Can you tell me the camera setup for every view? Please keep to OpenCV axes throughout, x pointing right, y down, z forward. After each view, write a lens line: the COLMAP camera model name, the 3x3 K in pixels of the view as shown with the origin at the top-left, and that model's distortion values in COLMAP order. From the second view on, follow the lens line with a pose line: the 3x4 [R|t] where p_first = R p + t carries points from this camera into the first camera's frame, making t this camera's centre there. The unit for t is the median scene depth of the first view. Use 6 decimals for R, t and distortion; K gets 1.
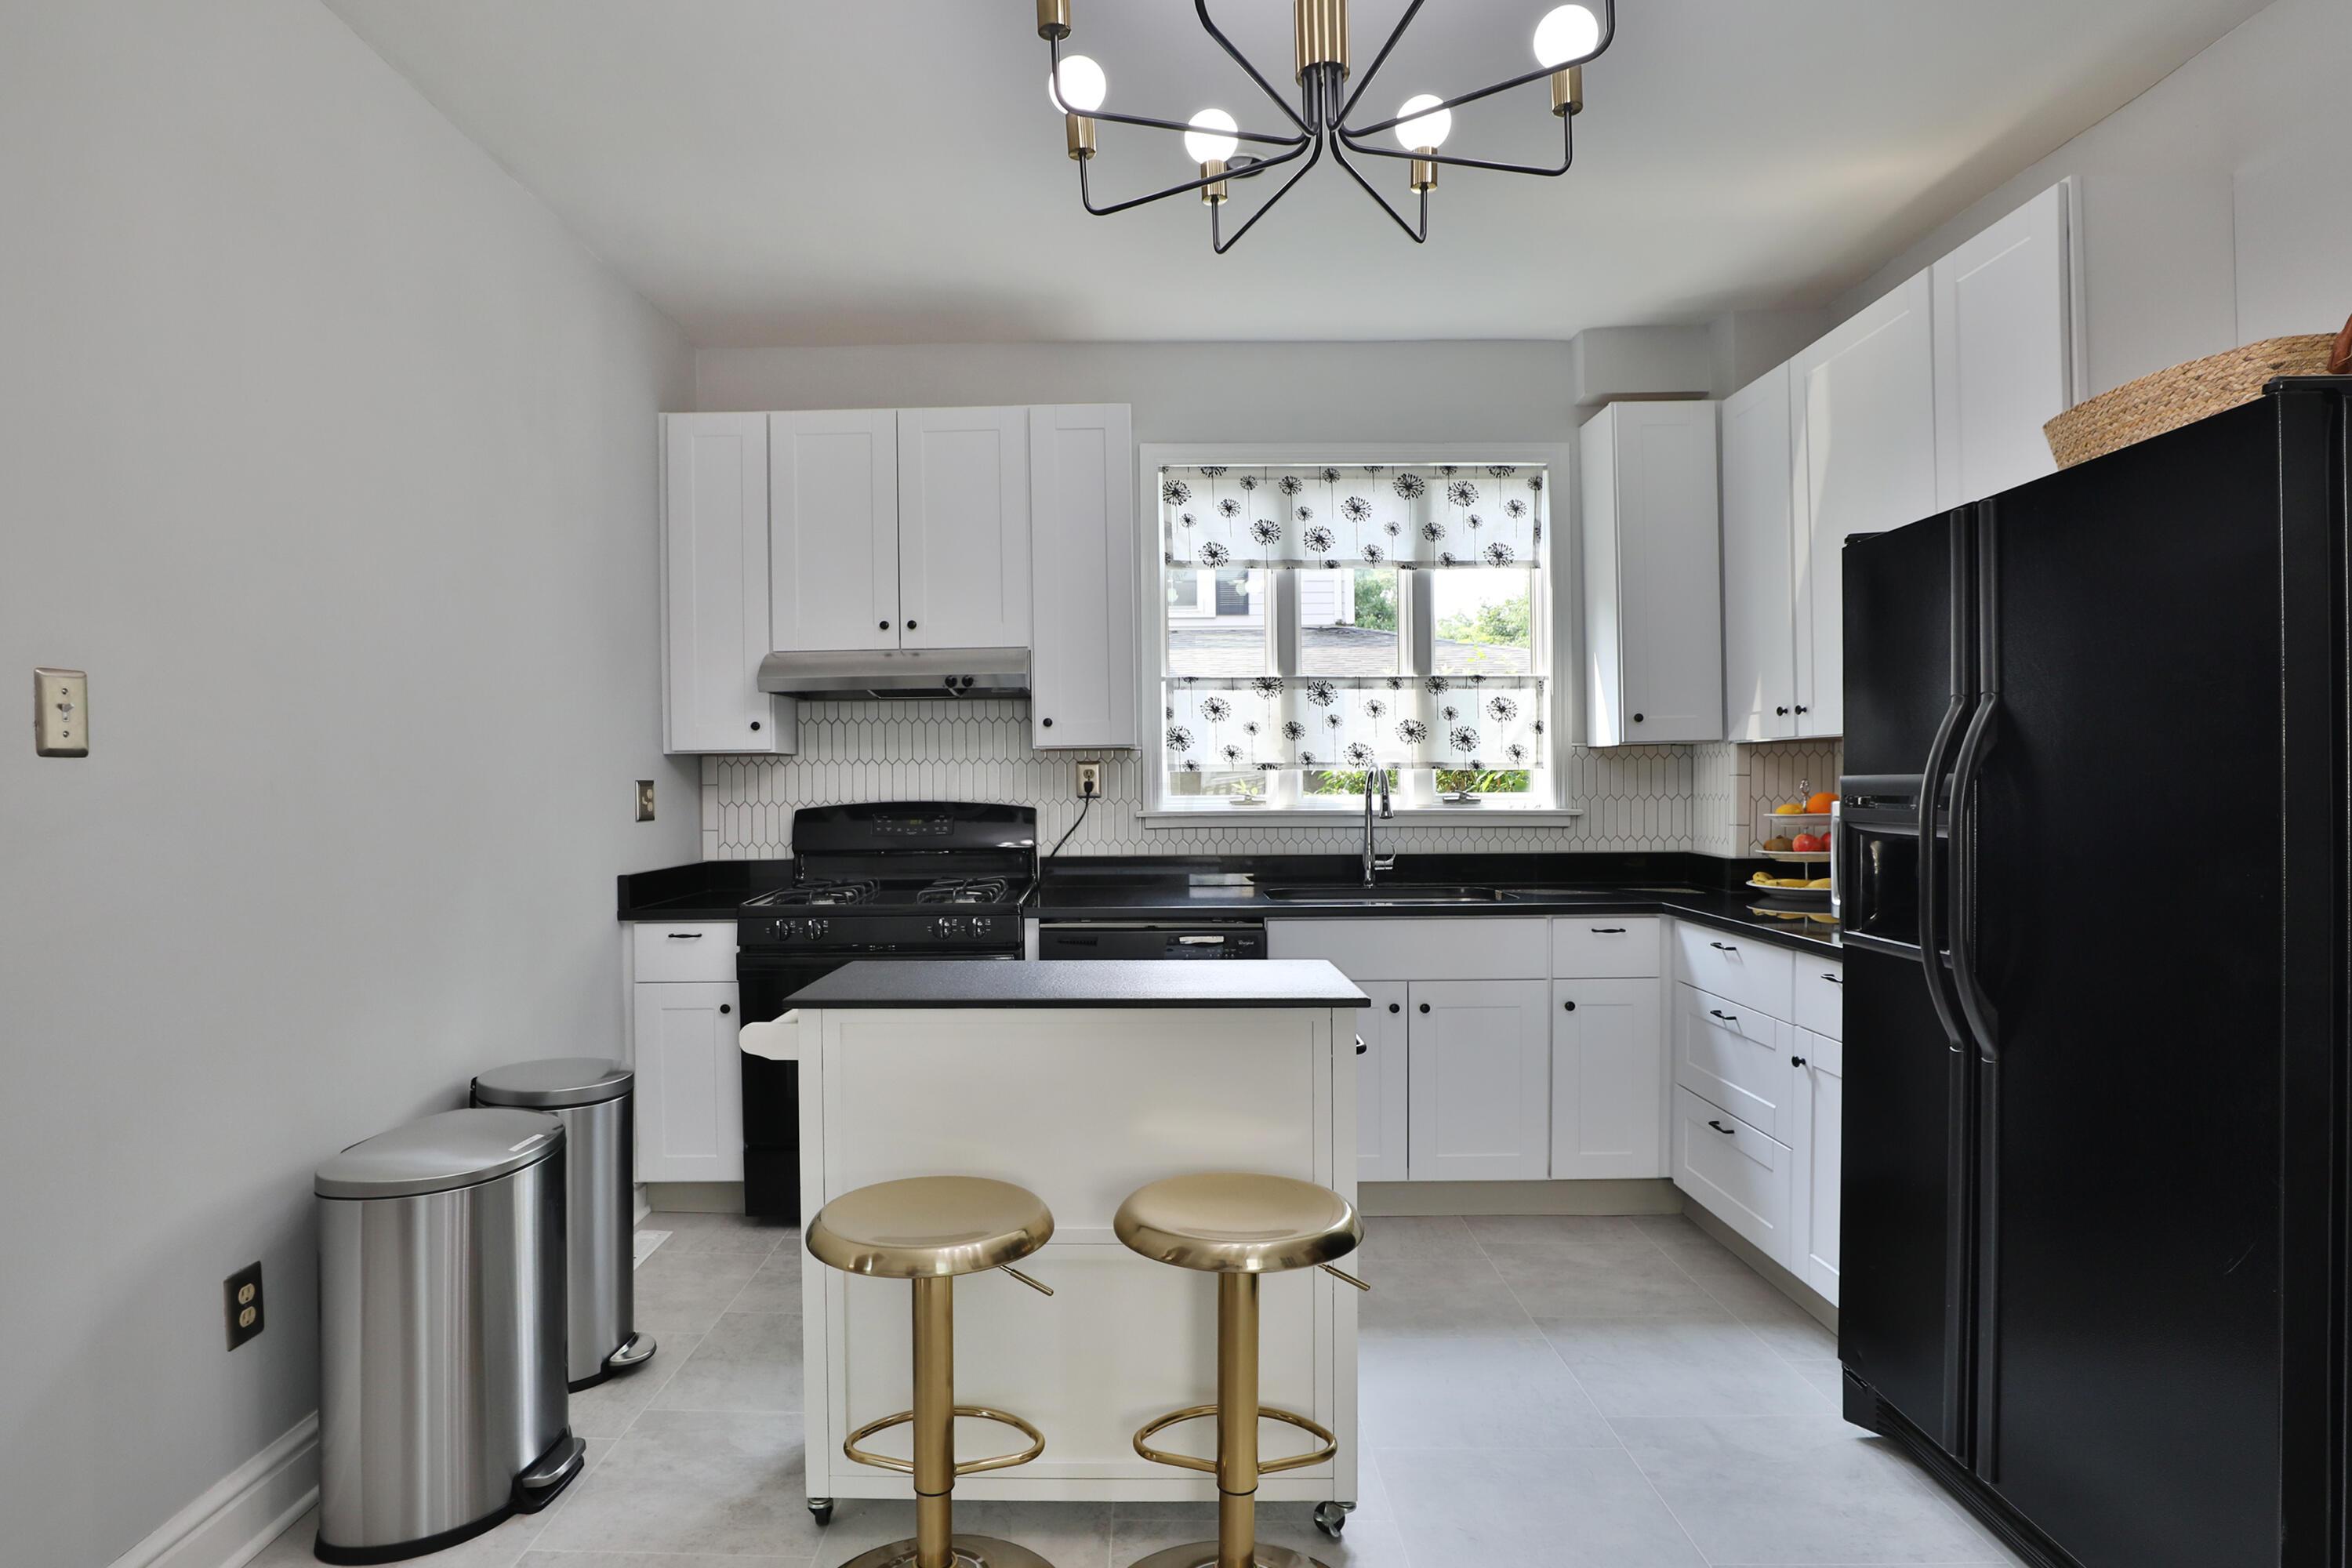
lens RADIAL K [[1162.3, 0, 1174.1], [0, 1162.3, 776.5], [0, 0, 1]] dist [-0.017907, -0.000172]
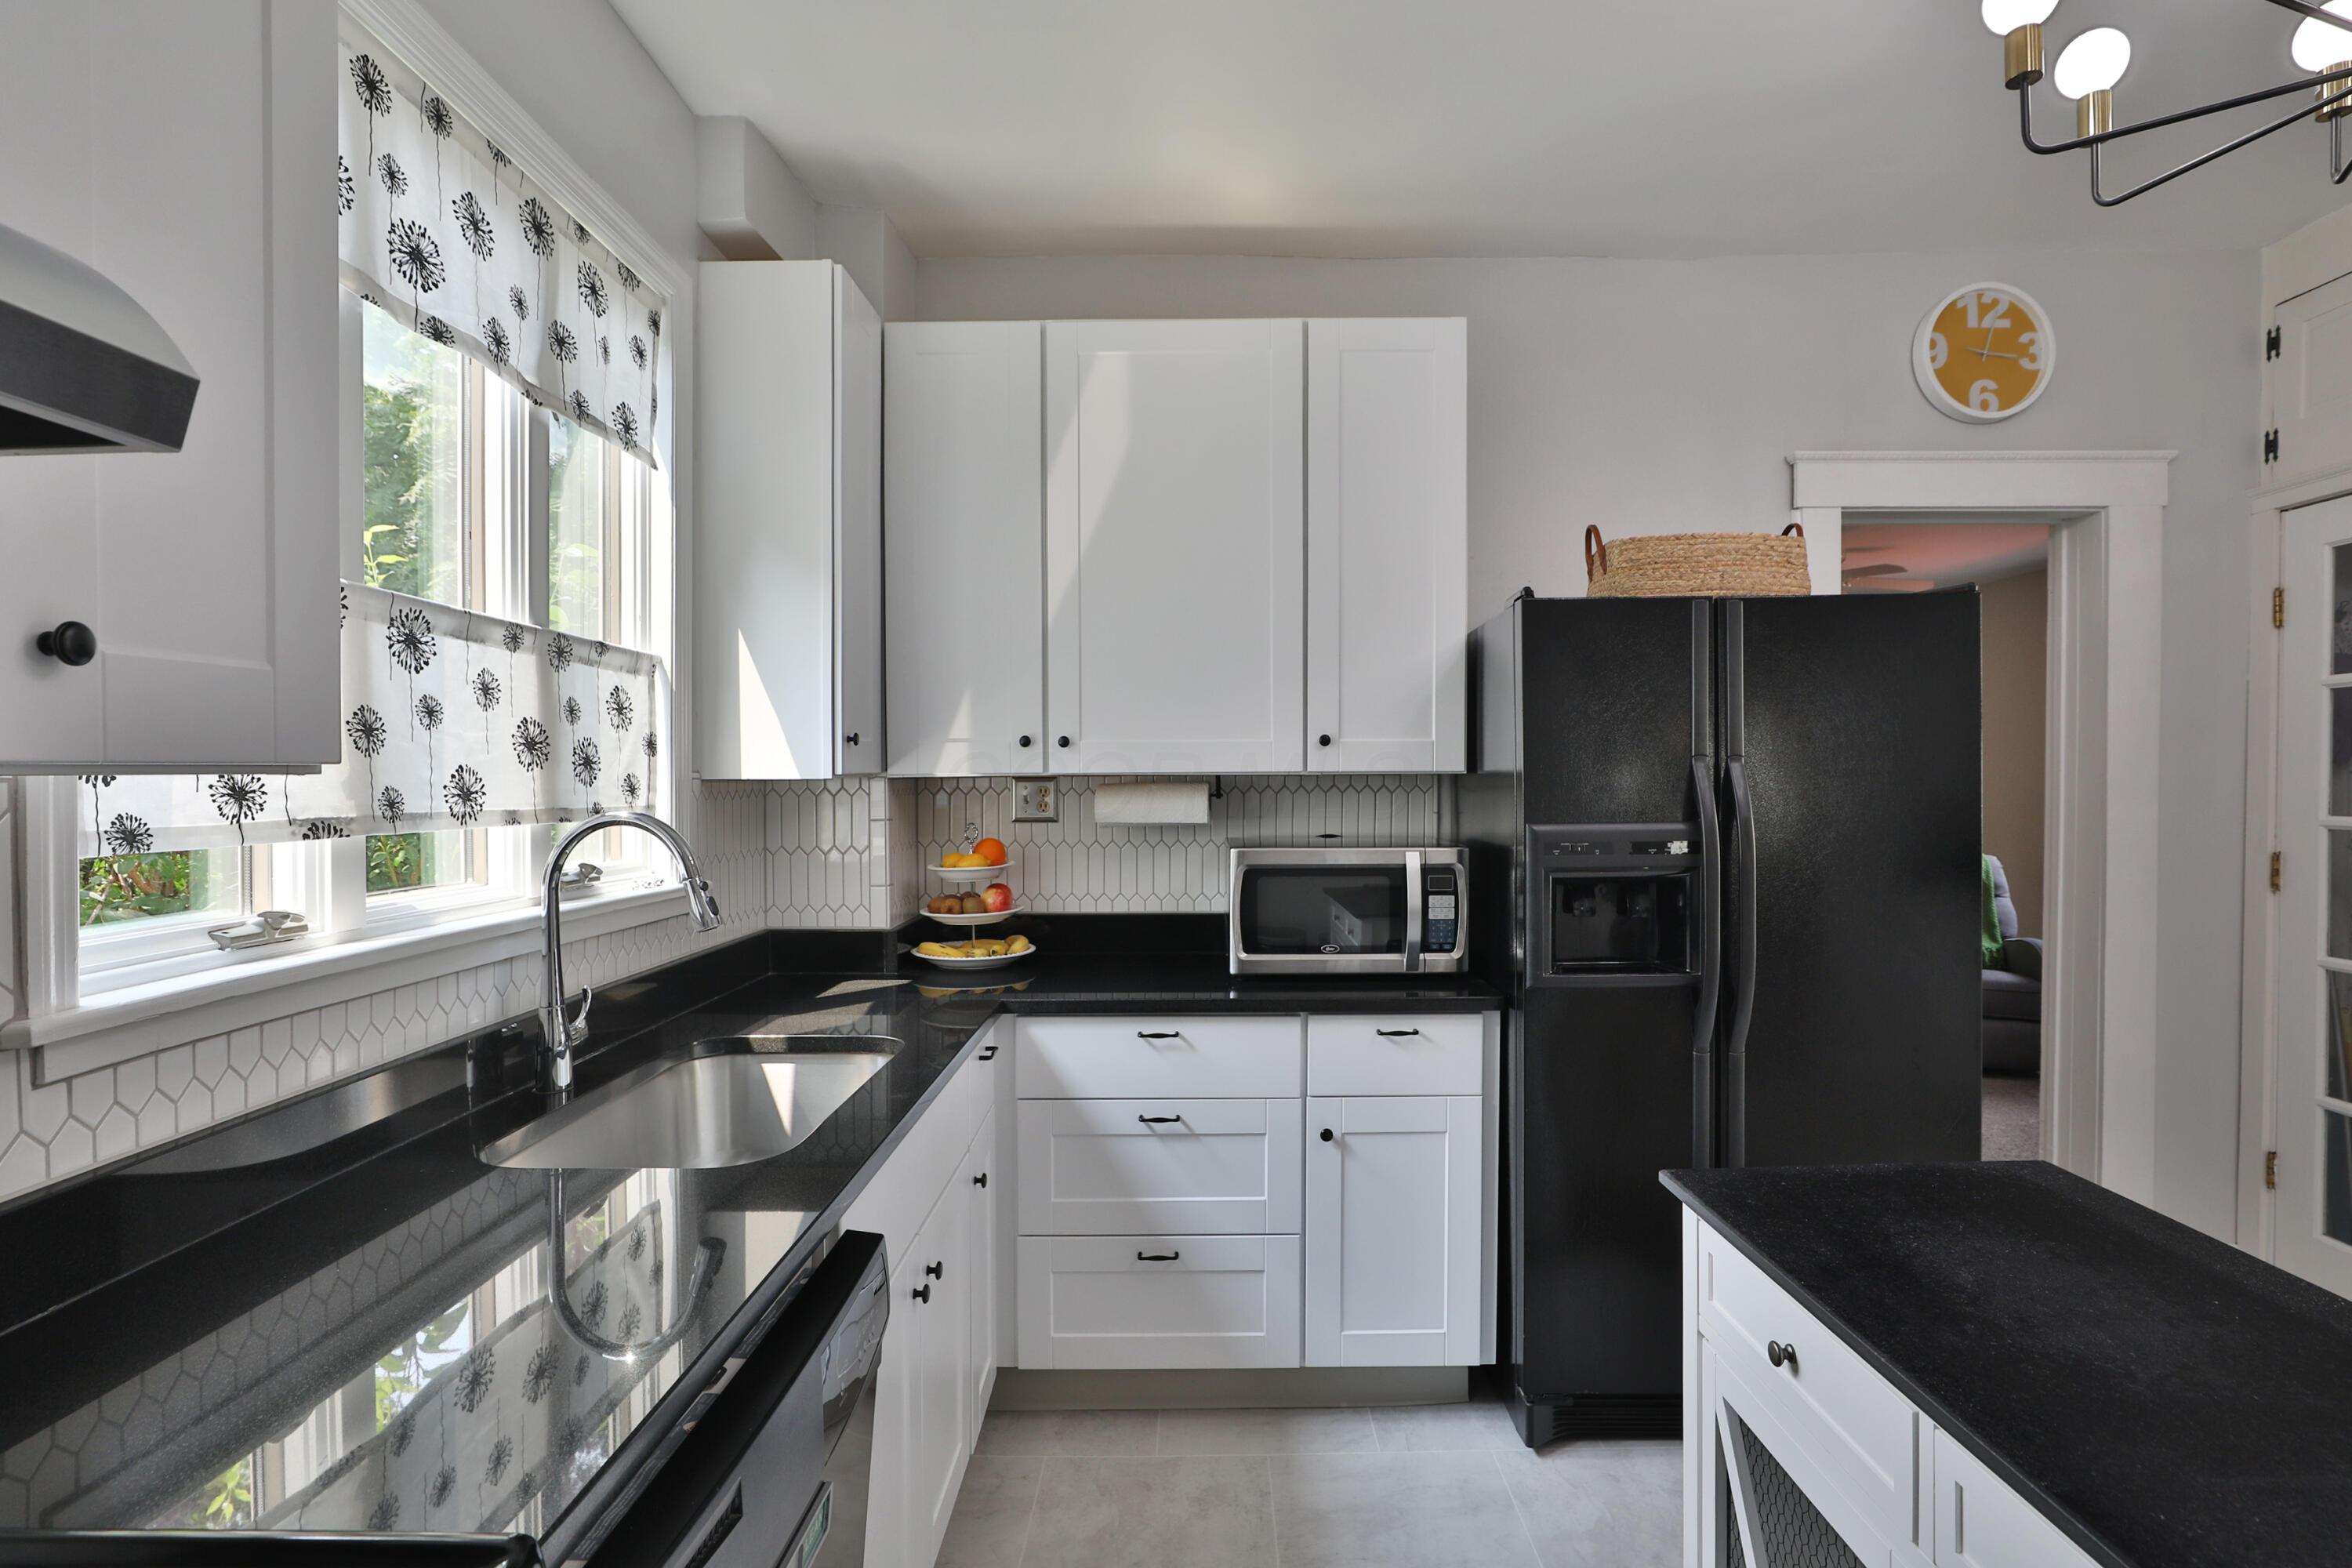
lens RADIAL K [[1195.8, 0, 1175.9], [0, 1195.8, 798.7], [0, 0, 1]] dist [-0.067006, 0.019447]
pose [[0.026690, -0.009348, 0.999600, -0.267072], [0.005912, 0.999940, 0.009193, -0.019398], [-0.999626, 0.005664, 0.026744, 0.728121]]
